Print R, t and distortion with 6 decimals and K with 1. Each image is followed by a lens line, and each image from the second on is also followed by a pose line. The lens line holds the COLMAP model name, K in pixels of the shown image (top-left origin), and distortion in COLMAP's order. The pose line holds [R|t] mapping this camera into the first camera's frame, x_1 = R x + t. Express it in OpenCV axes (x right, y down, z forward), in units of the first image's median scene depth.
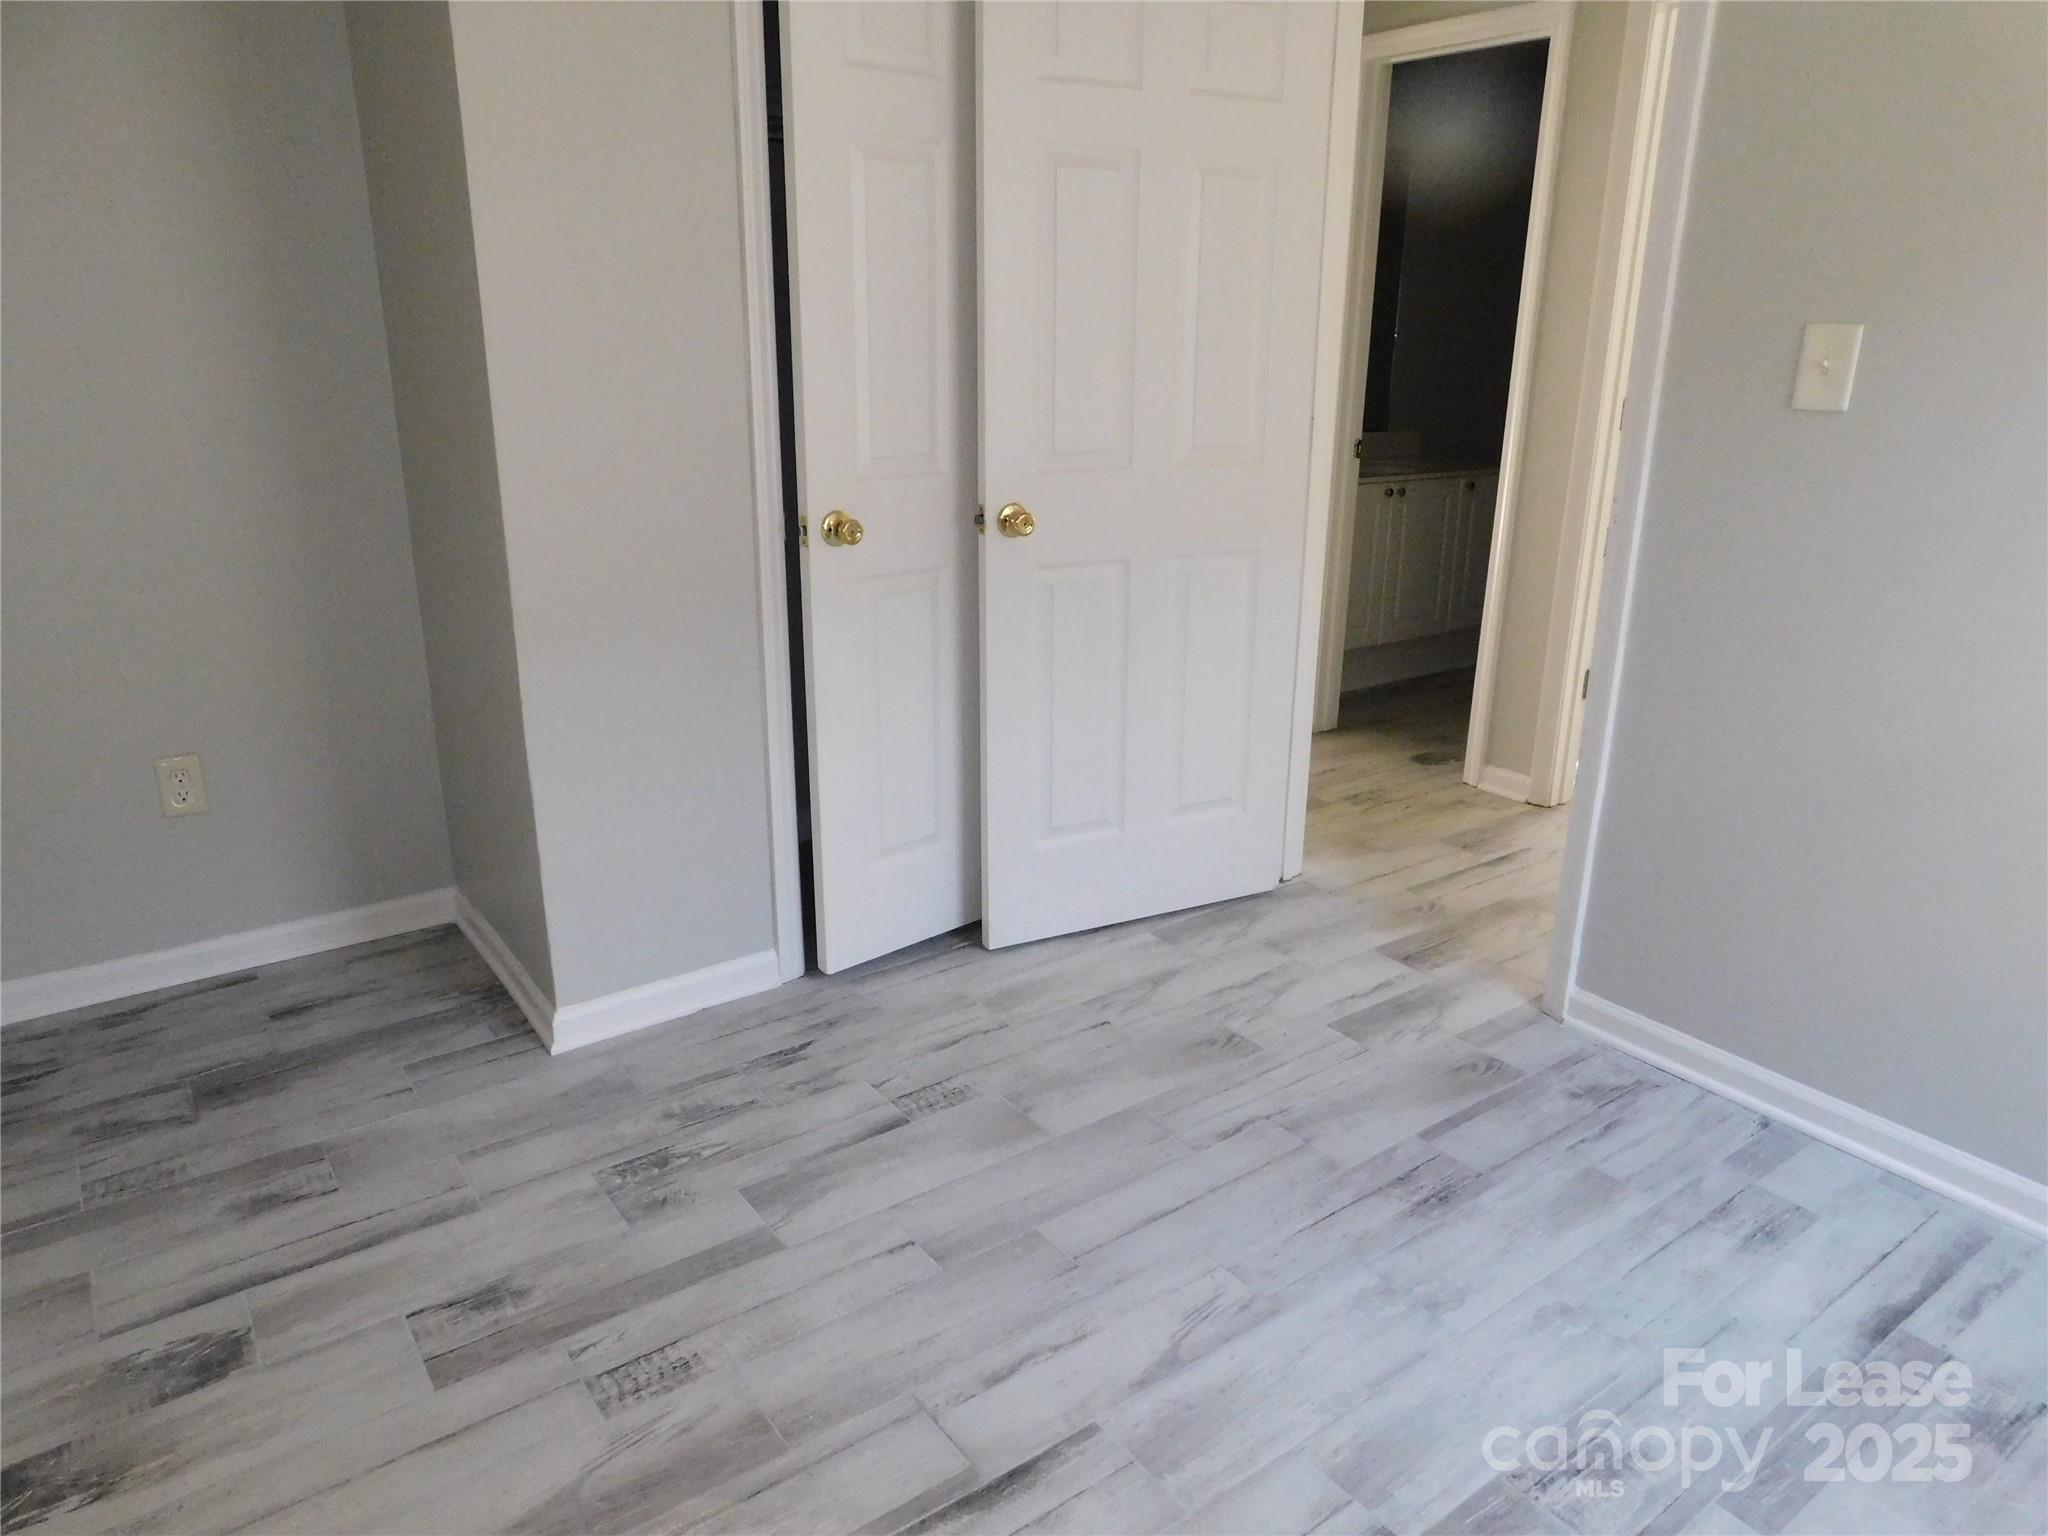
lens RADIAL K [[1359.3, 0, 1024.0], [0, 1359.3, 768.0], [0, 0, 1]] dist [-0.024162, 0.005840]
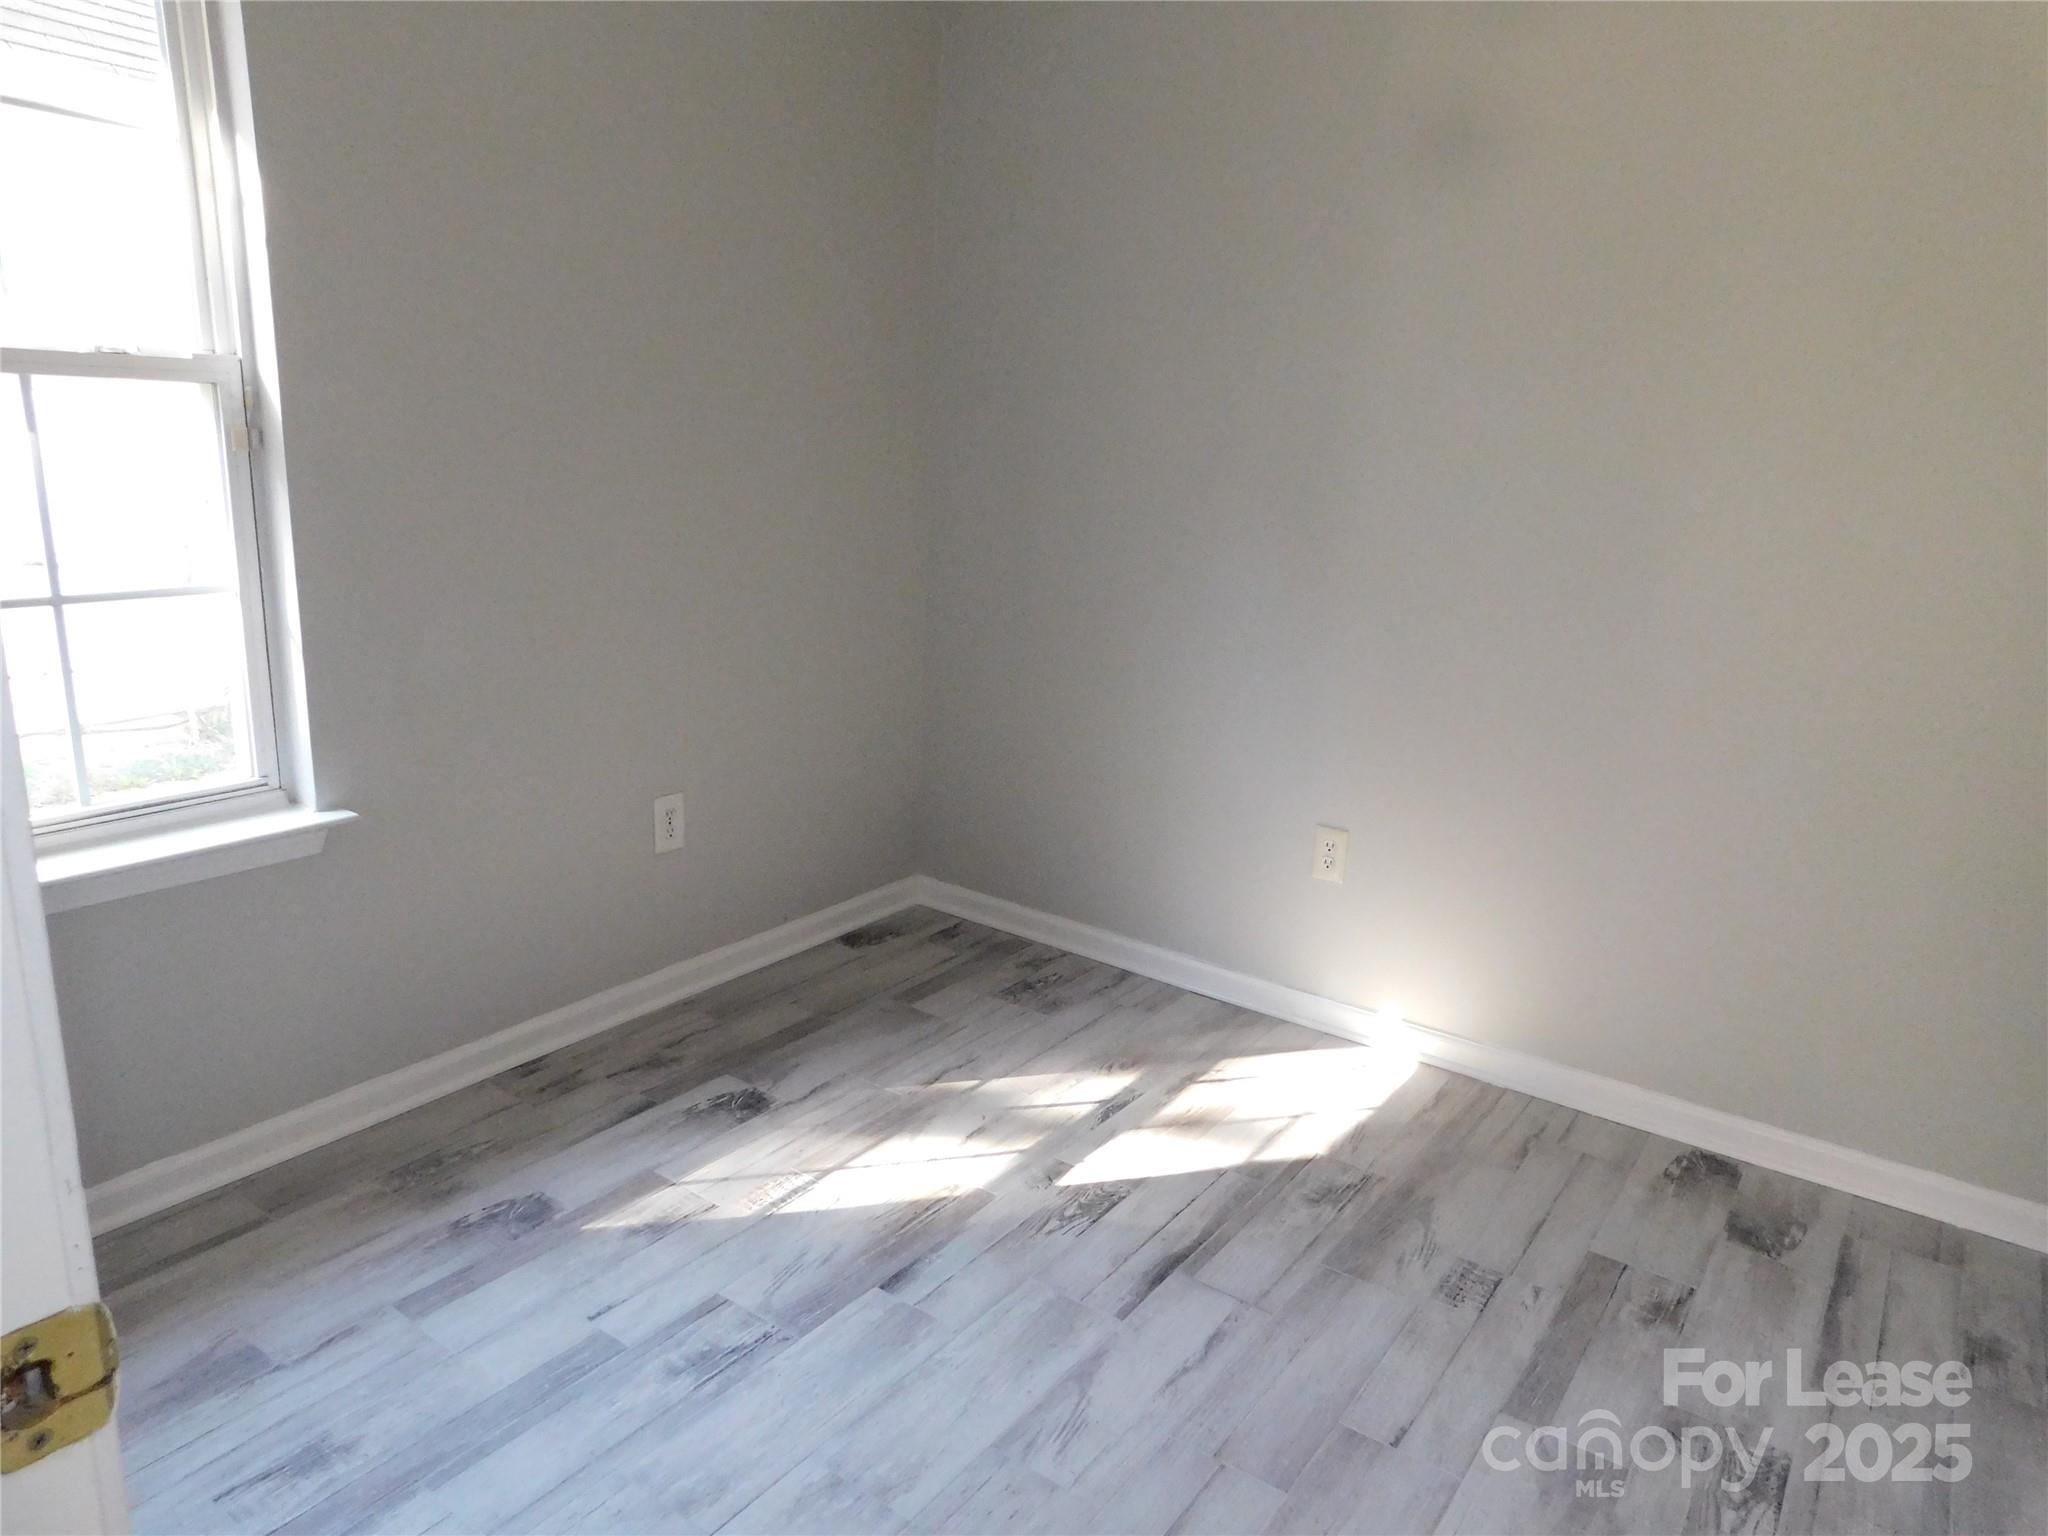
lens RADIAL K [[1359.3, 0, 1024.0], [0, 1359.3, 768.0], [0, 0, 1]] dist [-0.024162, 0.005840]
pose [[-0.946883, 0.029757, -0.320200, 0.490846], [-0.150503, 0.838924, 0.523025, -0.536209], [0.284187, 0.543434, -0.789884, 1.597805]]
